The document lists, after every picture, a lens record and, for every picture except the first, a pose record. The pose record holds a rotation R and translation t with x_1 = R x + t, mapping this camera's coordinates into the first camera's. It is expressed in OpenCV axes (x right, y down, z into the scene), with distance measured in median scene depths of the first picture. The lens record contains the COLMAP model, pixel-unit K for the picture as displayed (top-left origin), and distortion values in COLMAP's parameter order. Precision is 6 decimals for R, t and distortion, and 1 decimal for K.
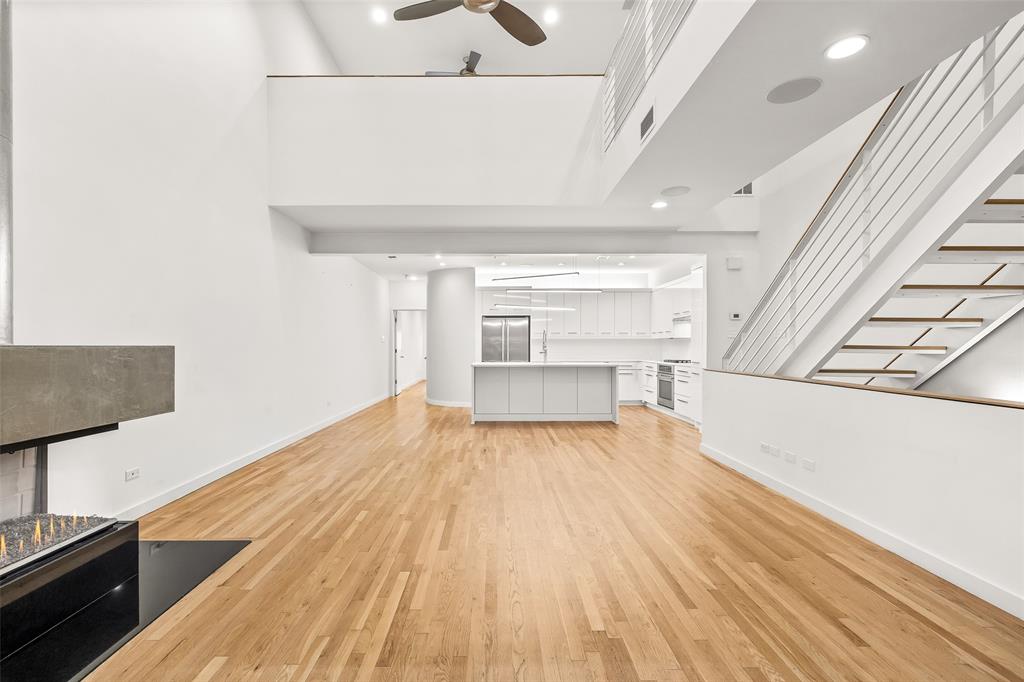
lens RADIAL K [[452.9, 0, 505.6], [0, 452.9, 349.9], [0, 0, 1]] dist [0.002108, 0.000083]
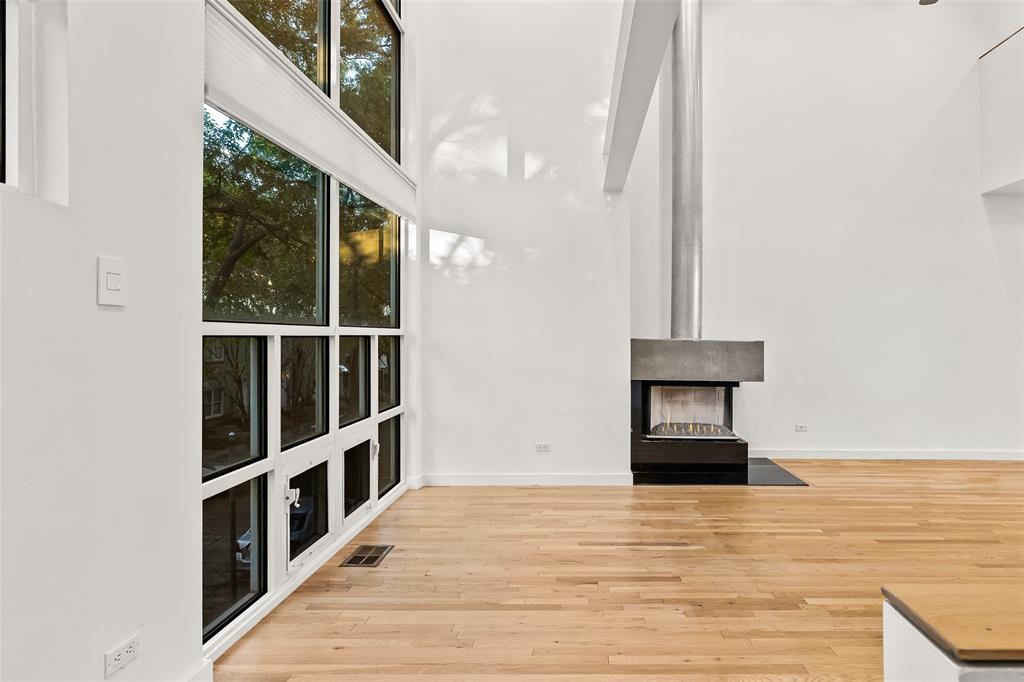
lens RADIAL K [[544.6, 0, 574.8], [0, 544.6, 334.7], [0, 0, 1]] dist [0.000077, 0.001268]
pose [[-0.004587, -0.000028, -0.999989, 0.593535], [-0.023605, 0.999721, 0.000080, -0.007597], [0.999711, 0.023605, -0.004587, 0.163546]]
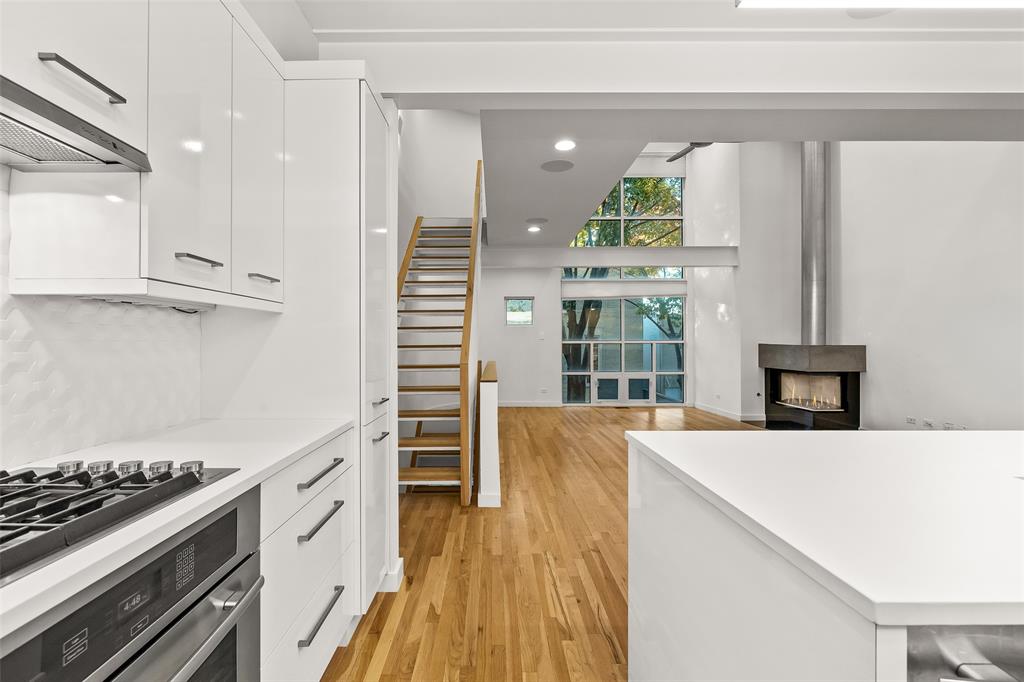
lens RADIAL K [[464.4, 0, 498.3], [0, 464.4, 340.2], [0, 0, 1]] dist [-0.001160, -0.000130]
pose [[-0.999924, -0.000005, 0.012338, 0.433232], [0.000054, 0.999989, 0.004734, -0.020915], [-0.012338, 0.004734, -0.999913, 1.713296]]
